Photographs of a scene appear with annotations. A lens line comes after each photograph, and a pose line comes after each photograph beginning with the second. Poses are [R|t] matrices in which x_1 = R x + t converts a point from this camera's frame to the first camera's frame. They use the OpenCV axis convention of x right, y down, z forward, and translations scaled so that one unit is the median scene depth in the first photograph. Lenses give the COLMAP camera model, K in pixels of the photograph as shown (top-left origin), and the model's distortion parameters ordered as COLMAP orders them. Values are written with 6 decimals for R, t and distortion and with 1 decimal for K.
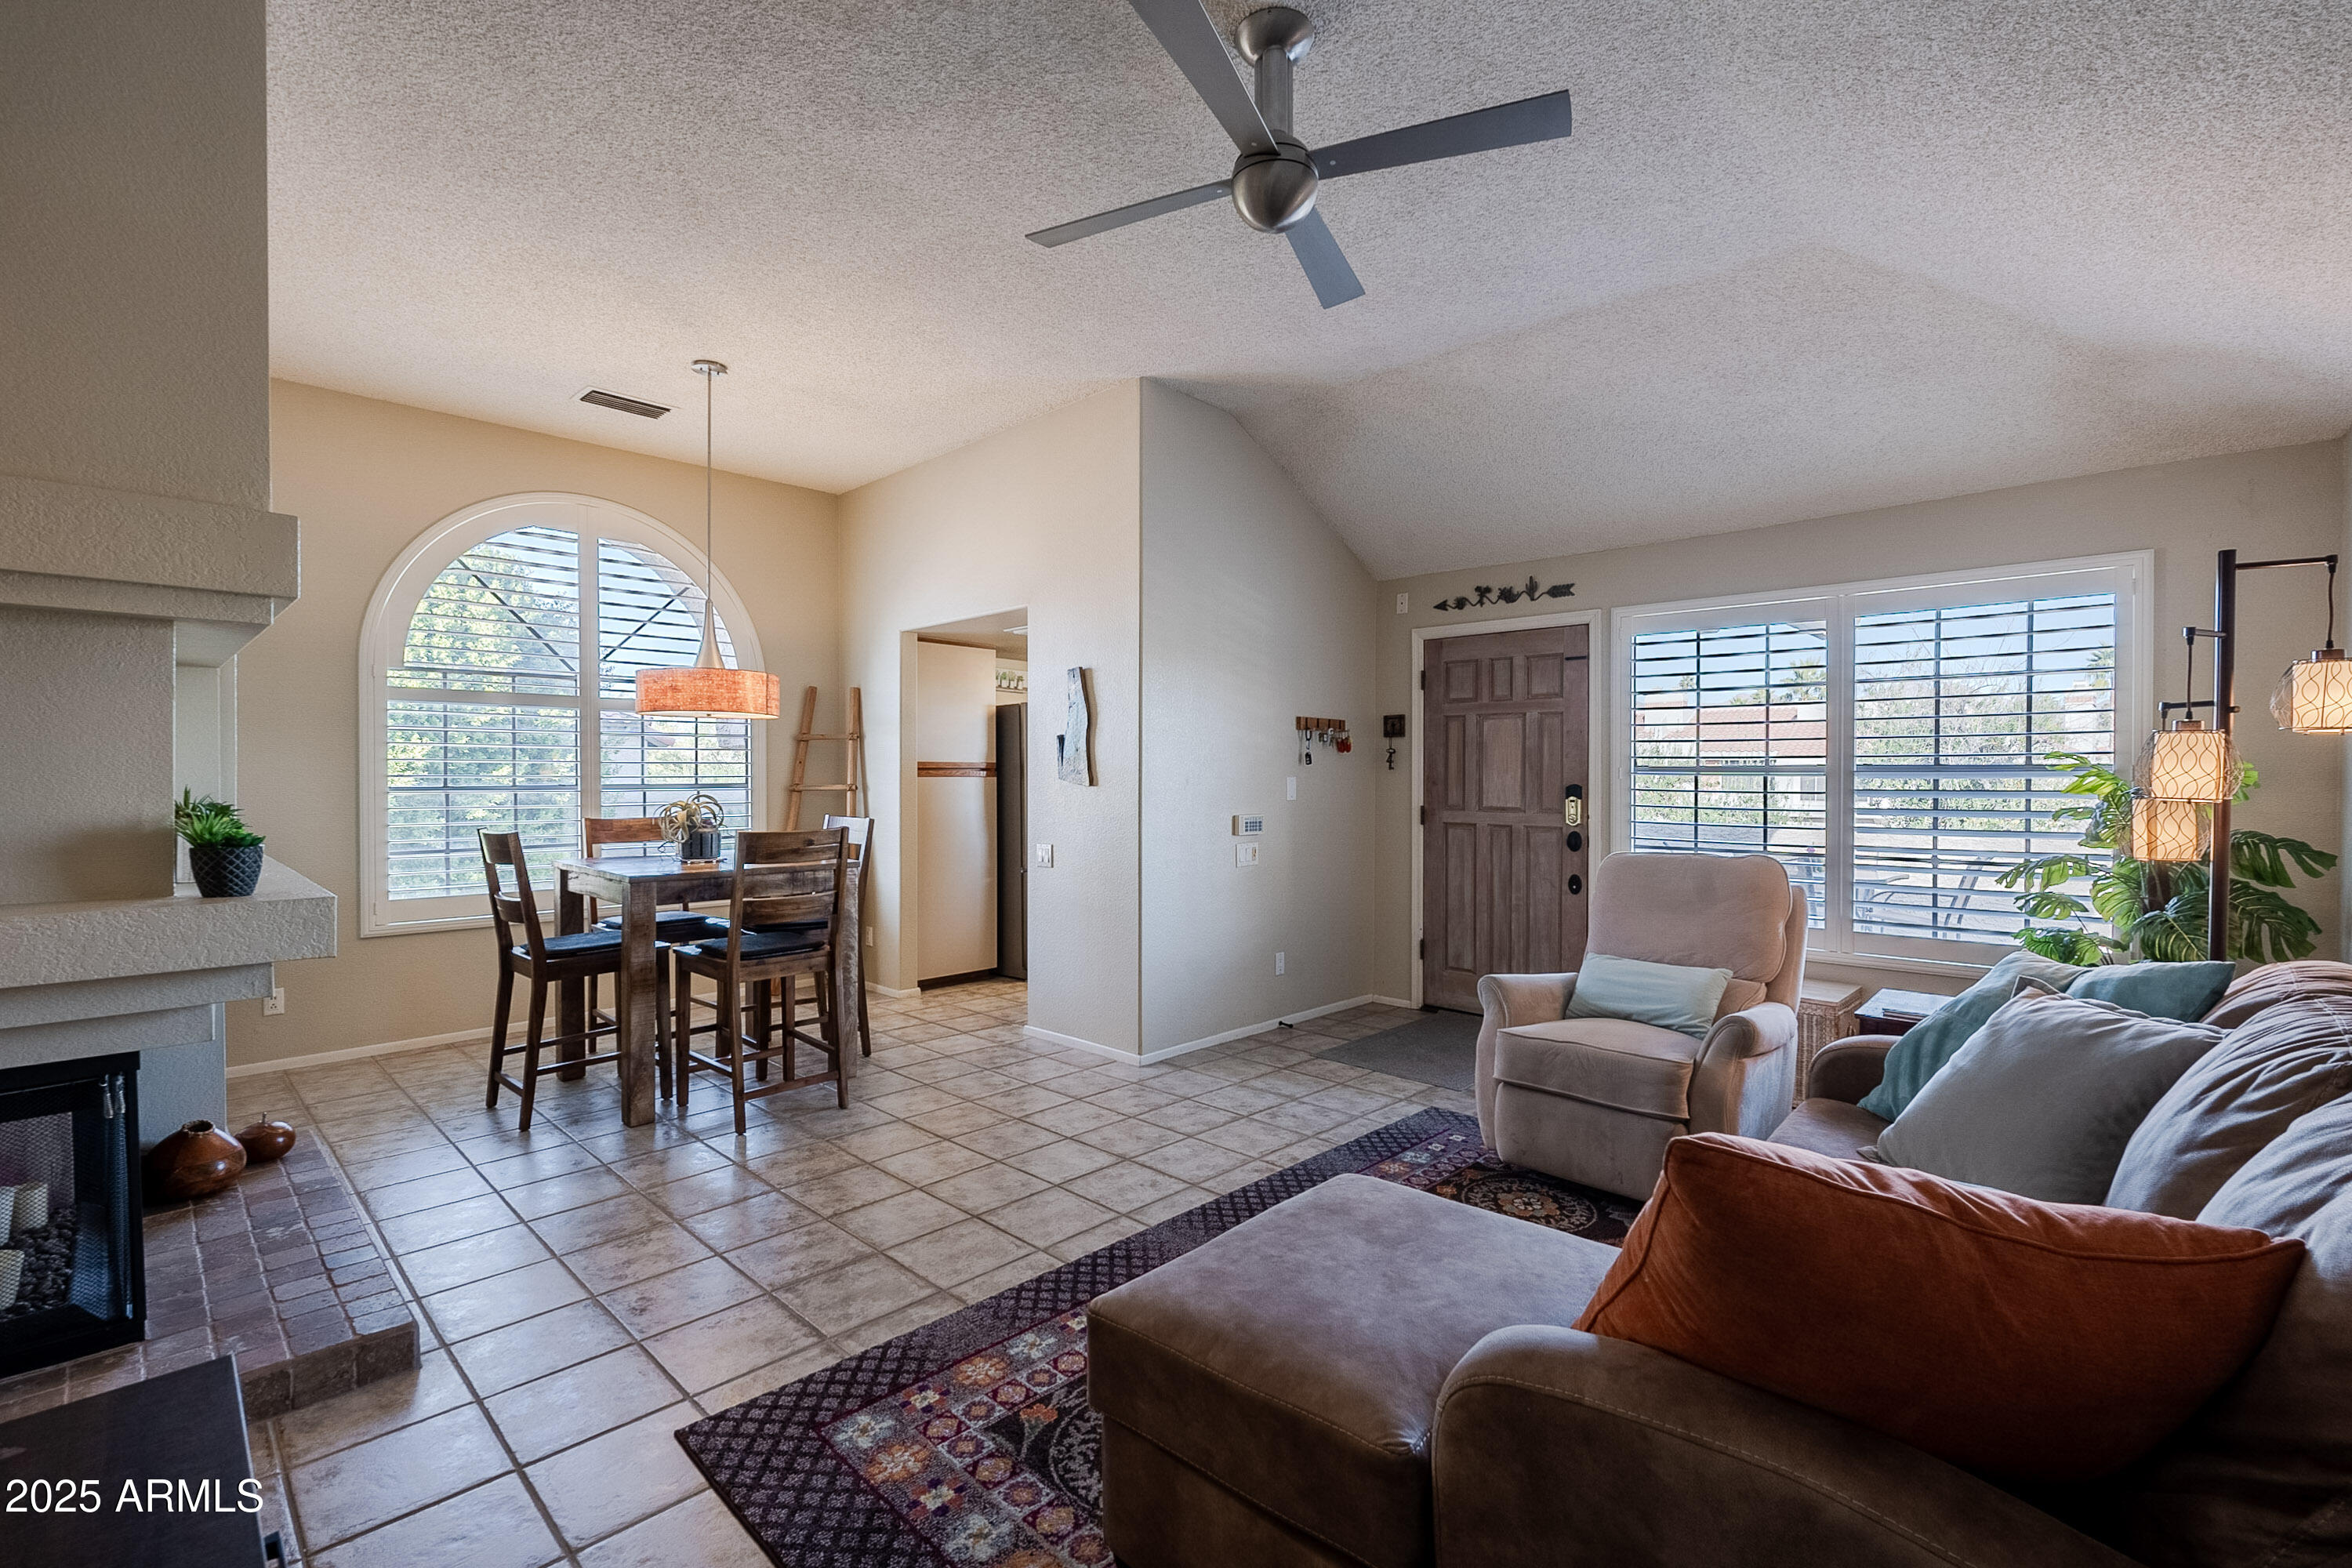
lens RADIAL K [[1043.4, 0, 1183.3], [0, 1043.4, 787.8], [0, 0, 1]] dist [0.006327, -0.000031]
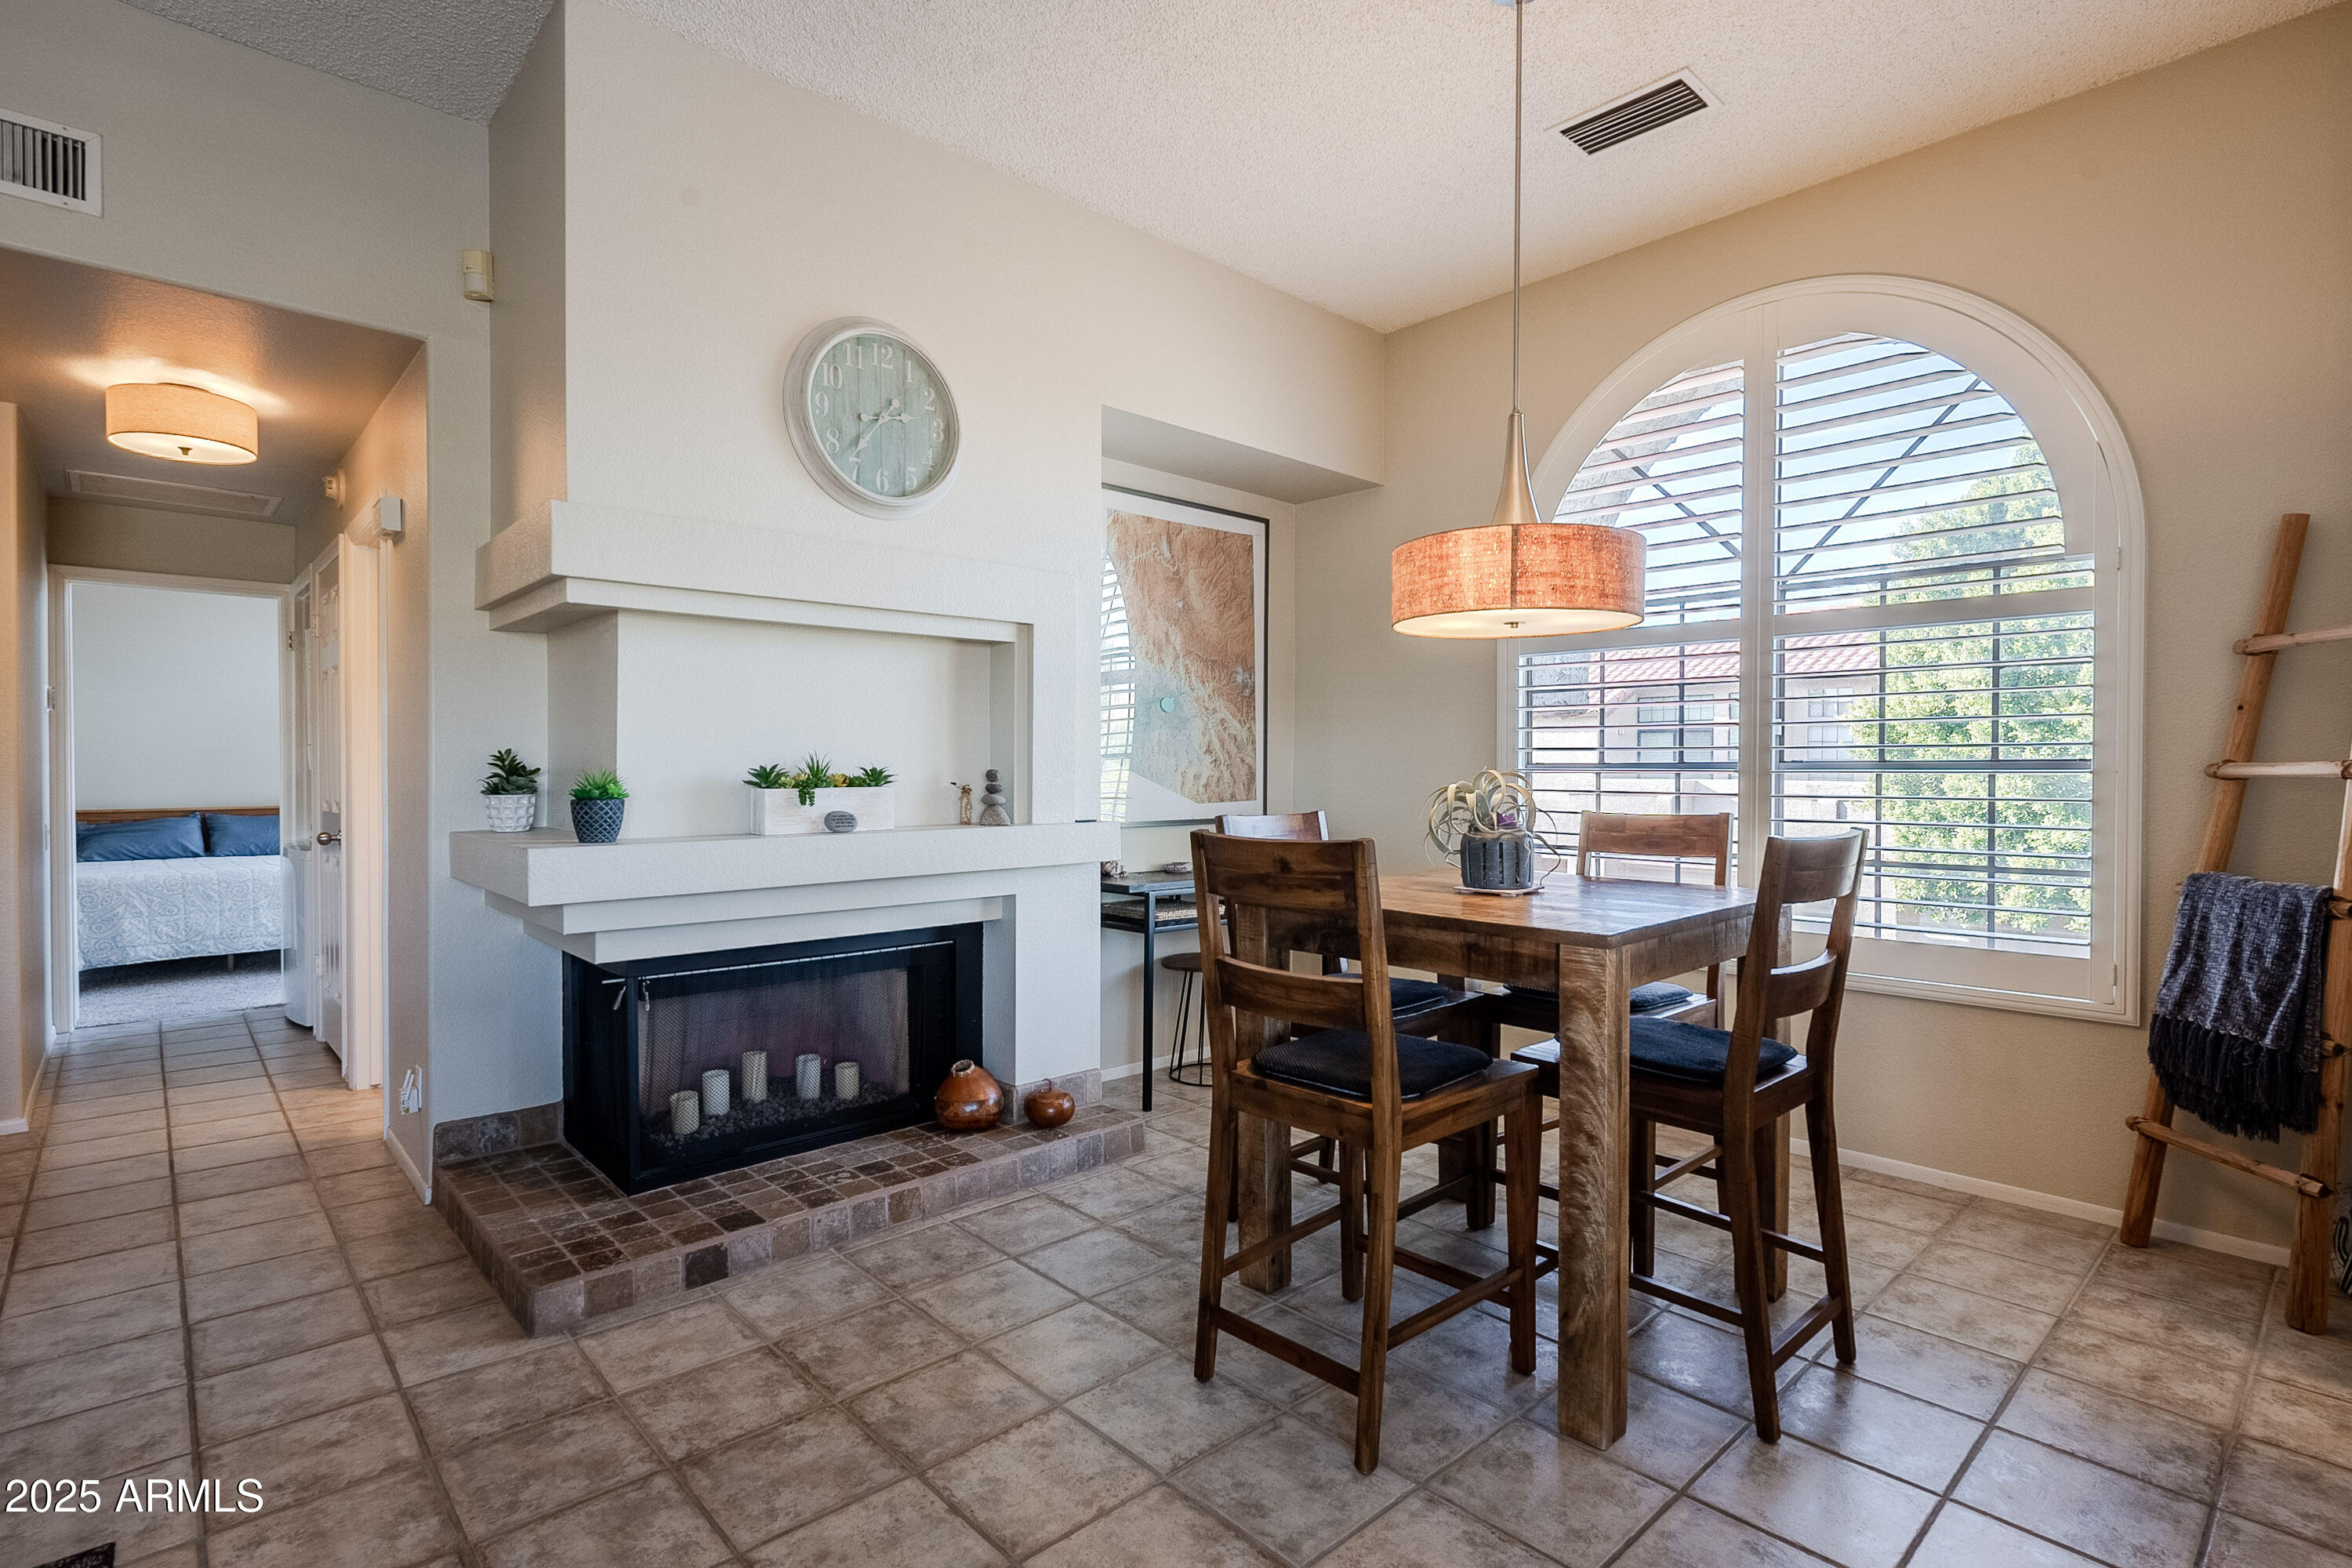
lens RADIAL K [[1140.8, 0, 1182.3], [0, 1140.8, 776.2], [0, 0, 1]] dist [-0.001805, -0.001061]
pose [[-0.067086, 0.006887, -0.997723, 0.193015], [-0.011983, 0.999898, 0.007707, 0.008535], [0.997675, 0.012473, -0.066996, 1.118789]]
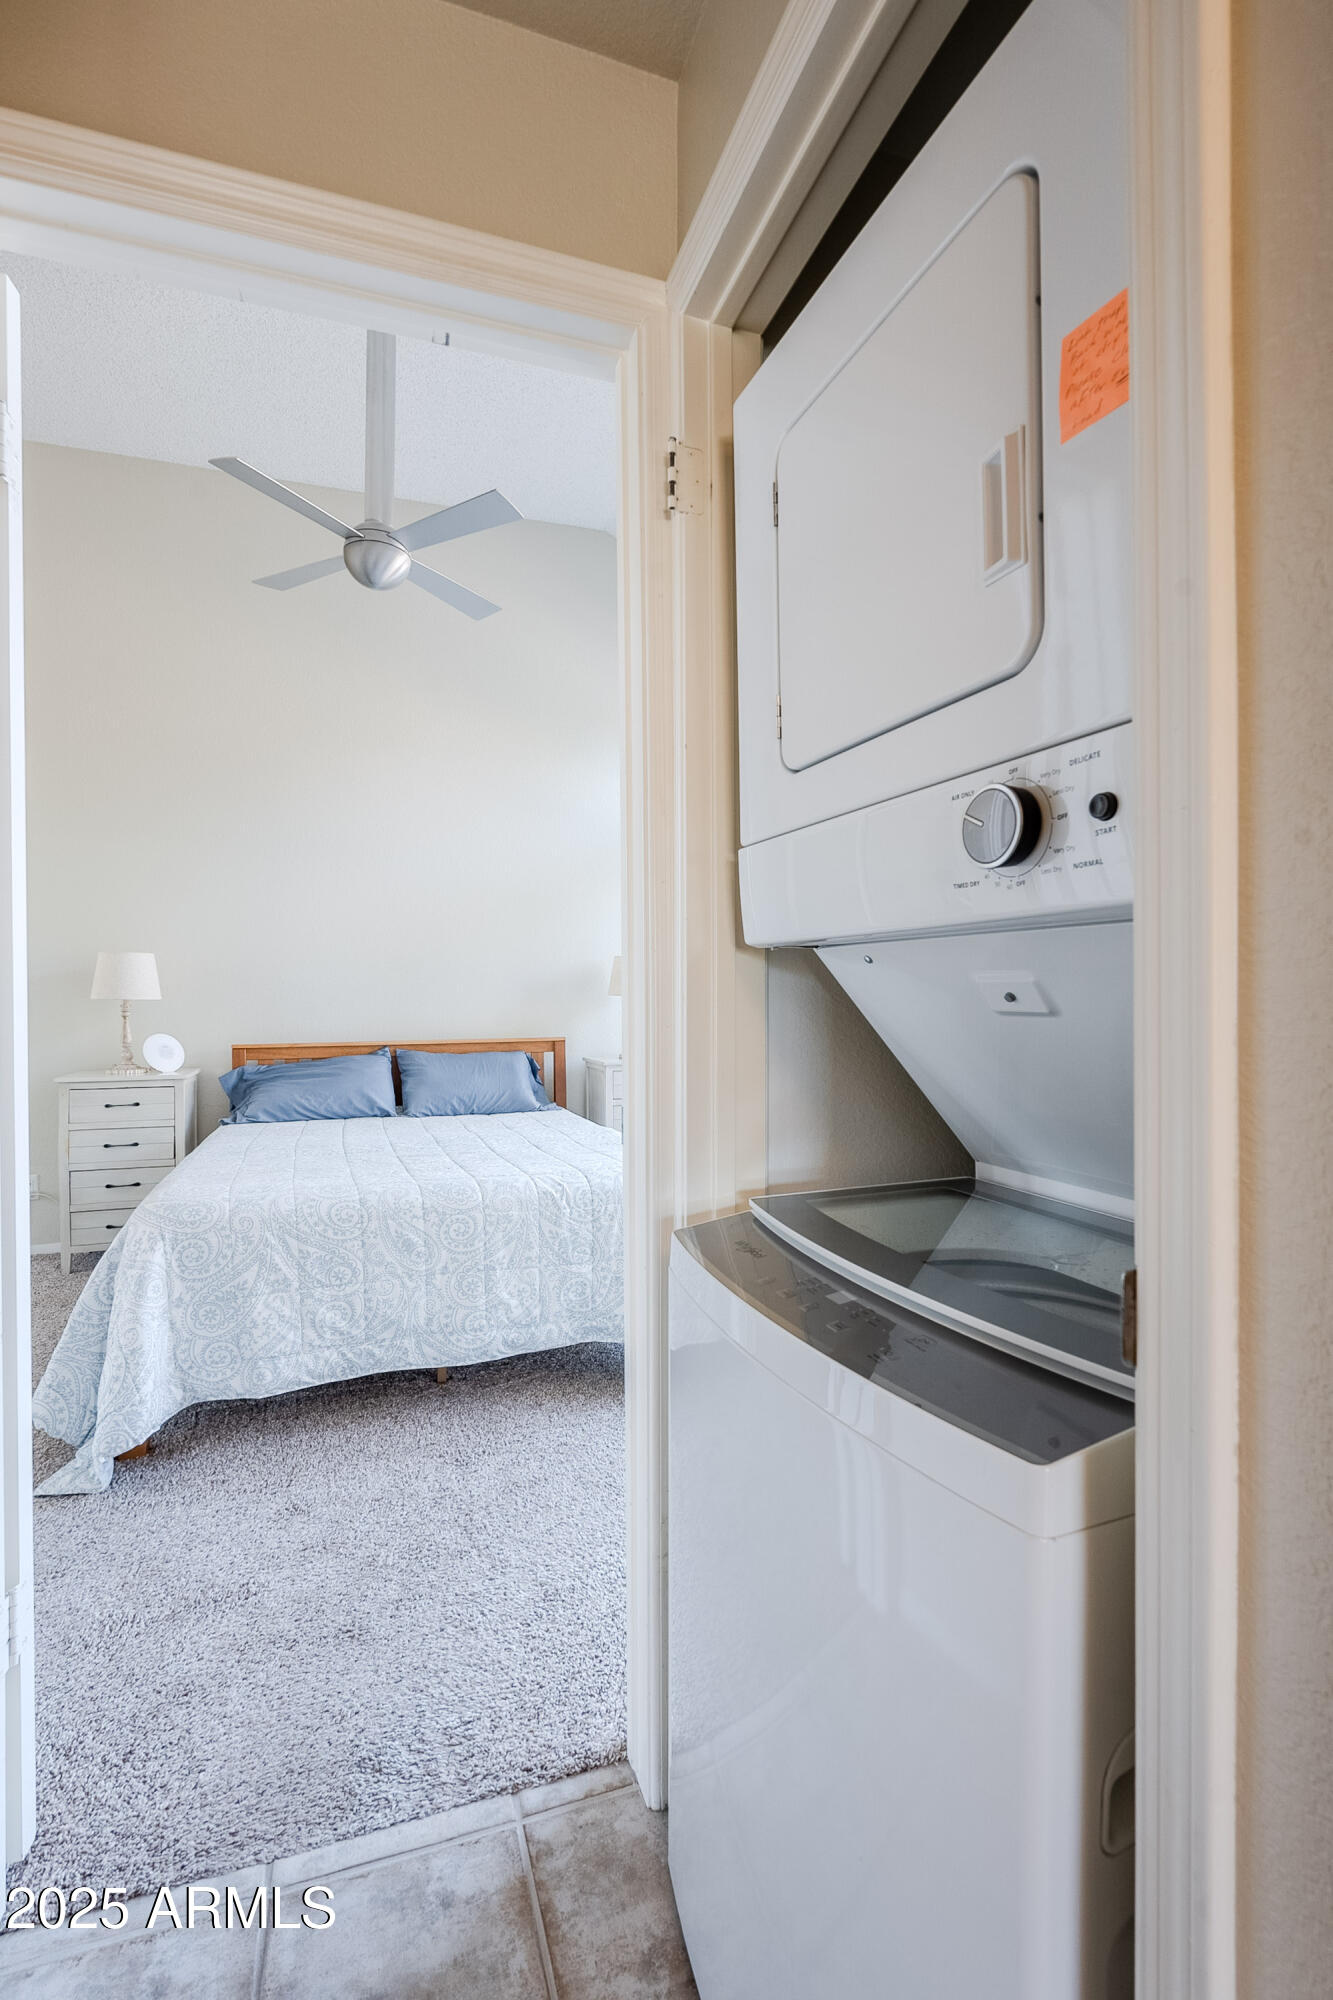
lens RADIAL K [[887.3, 0, 666.5], [0, 887.3, 1000.0], [0, 0, 1]] dist [0.006327, -0.000031]
pose [[-0.457829, -0.002533, -0.889037, -1.068731], [-0.001085, 0.999997, -0.002290, 0.061213], [0.889040, -0.000084, -0.457830, -0.128841]]
